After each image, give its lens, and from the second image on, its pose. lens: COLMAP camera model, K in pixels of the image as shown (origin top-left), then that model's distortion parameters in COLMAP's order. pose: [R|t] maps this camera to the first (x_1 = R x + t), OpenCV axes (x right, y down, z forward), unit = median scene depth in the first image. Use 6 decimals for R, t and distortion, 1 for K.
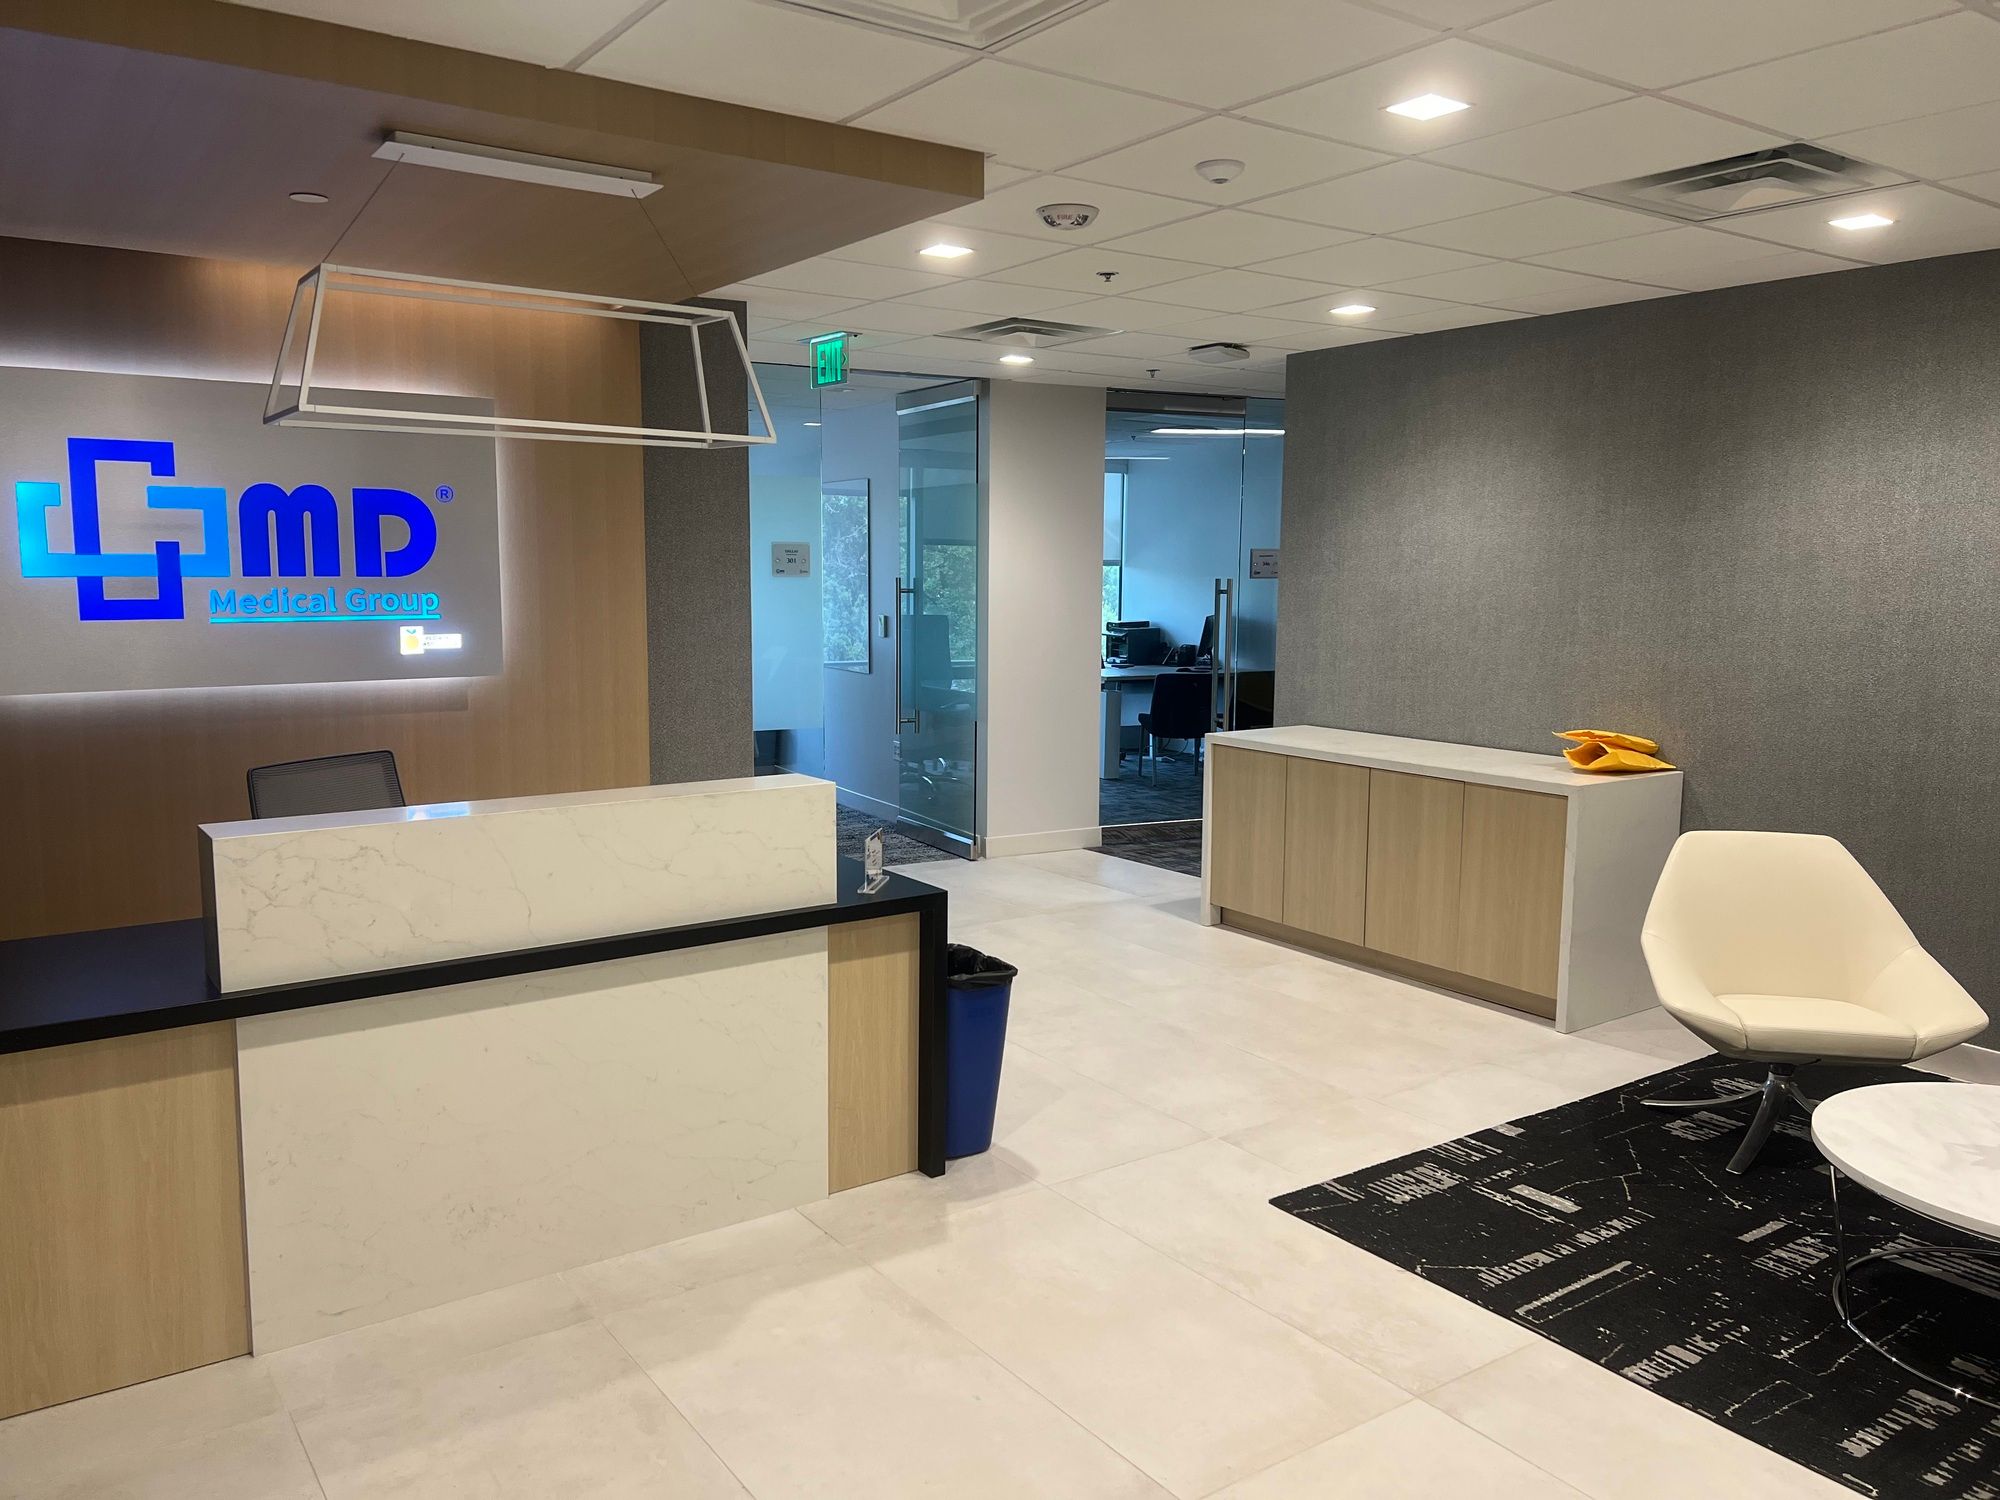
lens RADIAL K [[1496.8, 0, 999.6], [0, 1496.8, 757.5], [0, 0, 1]] dist [0.057429, -0.072093]
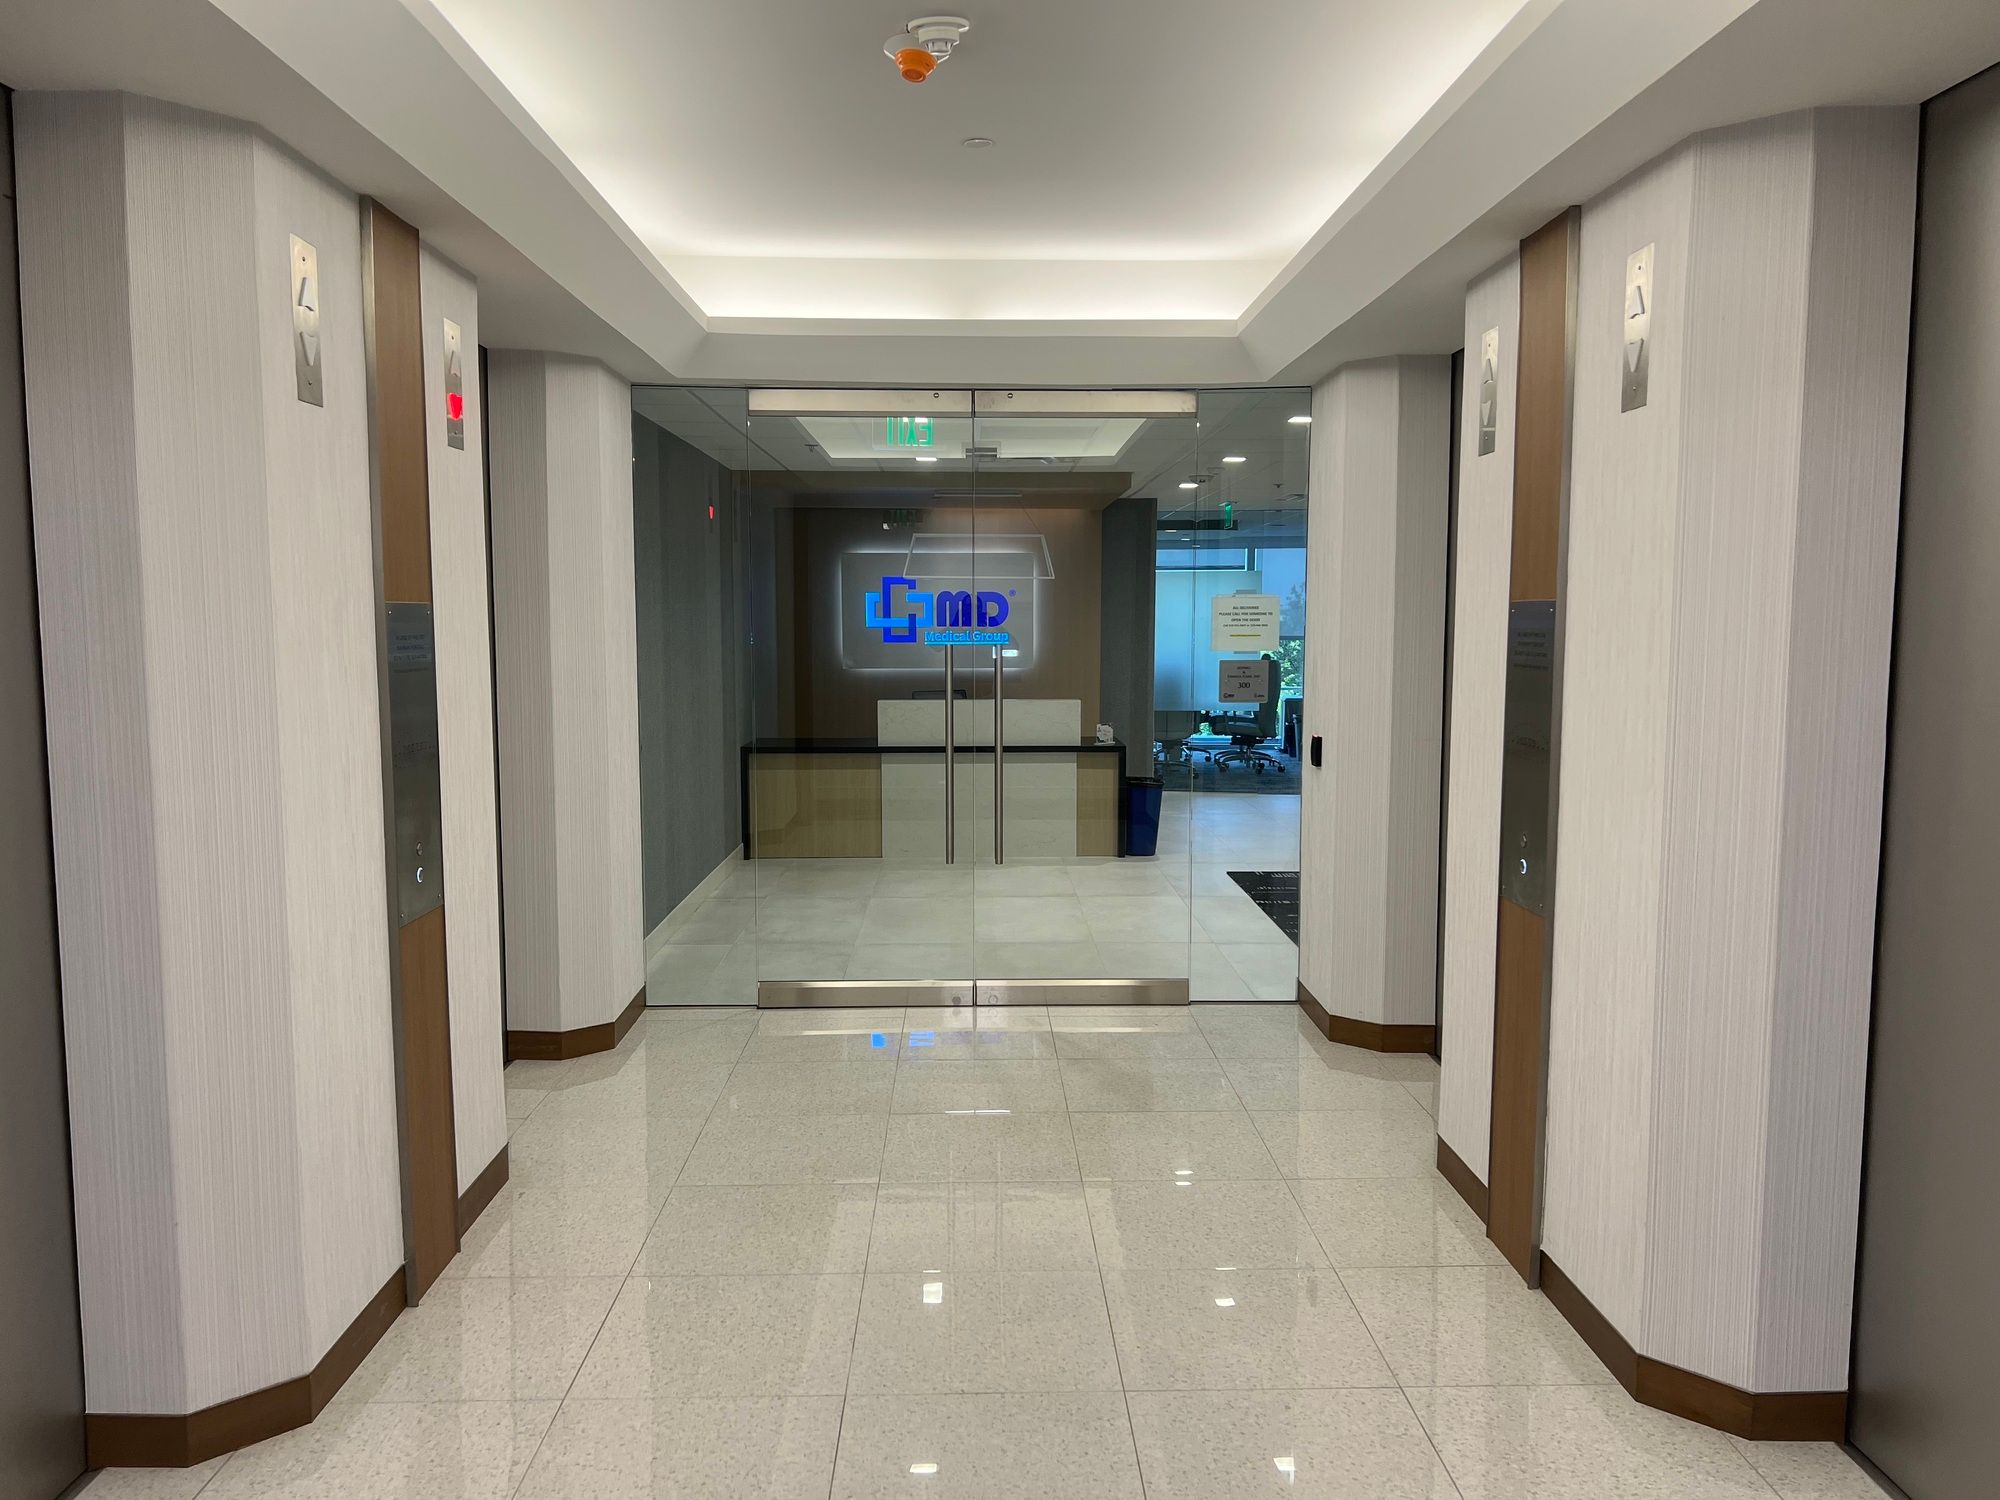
lens RADIAL K [[1496.8, 0, 1005.4], [0, 1496.8, 749.4], [0, 0, 1]] dist [0.057429, -0.072093]
pose [[0.832442, 0.041625, -0.552547, 1.243302], [-0.065657, 0.997559, -0.023767, 0.174867], [0.550209, 0.056063, 0.833143, -1.294996]]
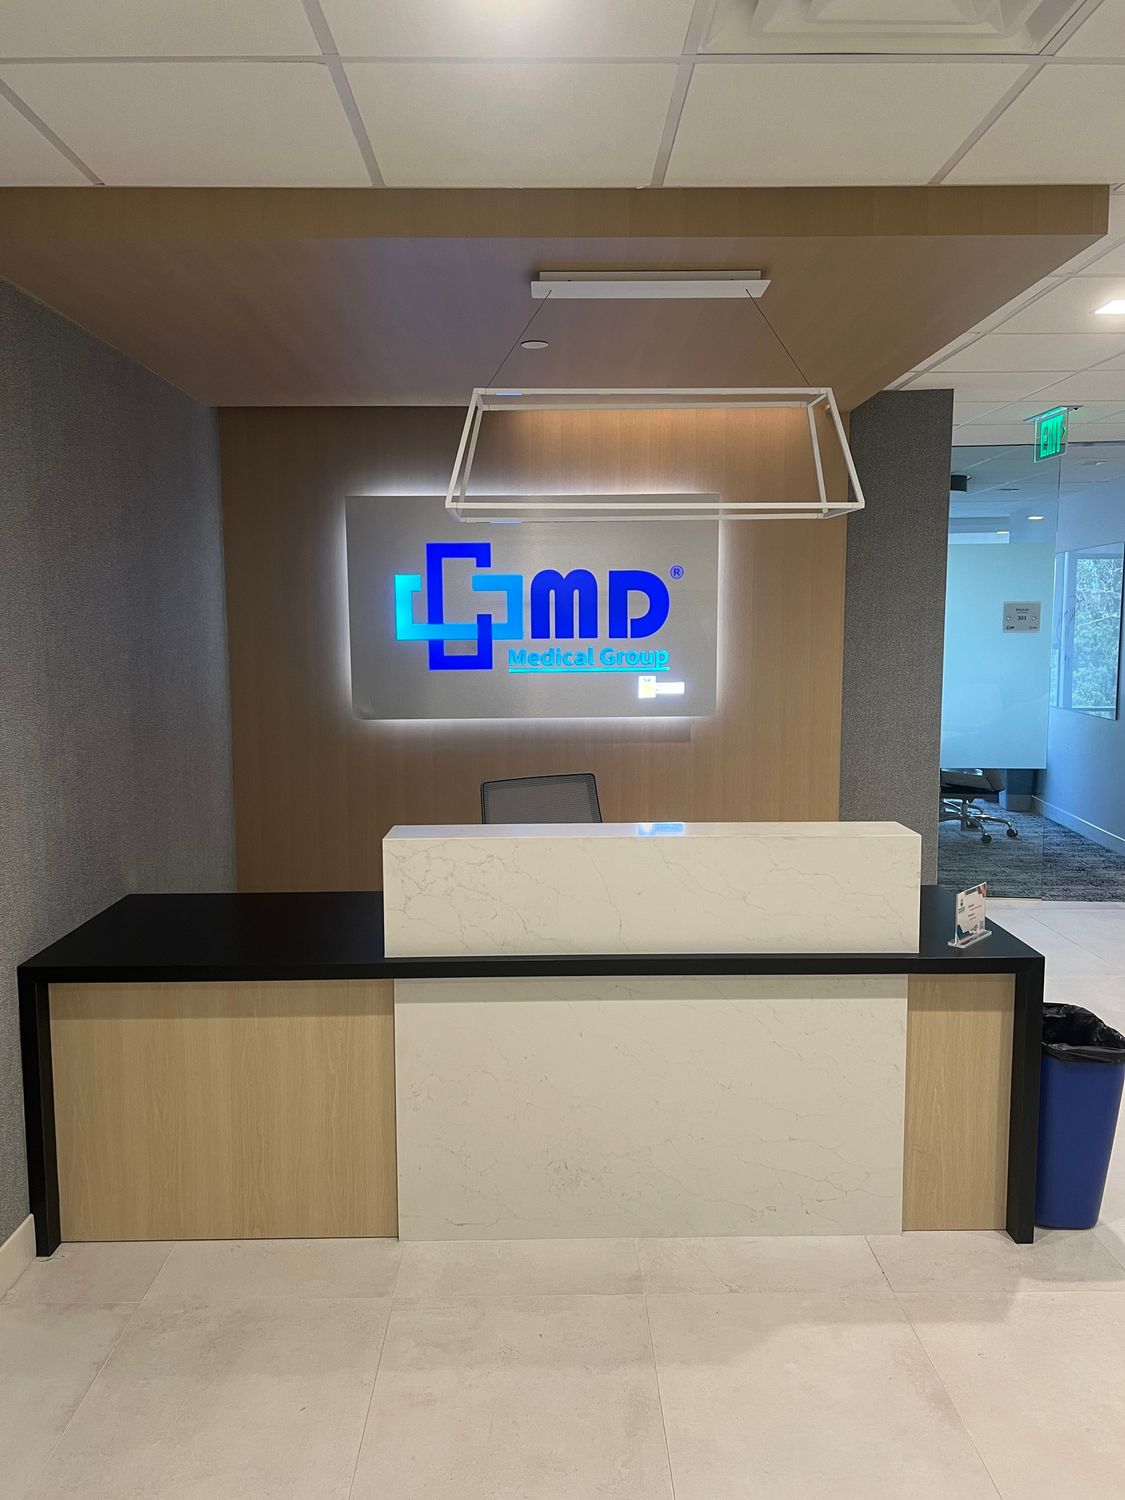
lens RADIAL K [[1122.6, 0, 547.1], [0, 1122.6, 750.2], [0, 0, 1]] dist [0.057429, -0.072093]
pose [[0.820048, 0.051205, -0.569999, 0.113817], [-0.060911, 0.998141, 0.002034, -0.026223], [0.569044, 0.033051, 0.821643, 0.211974]]
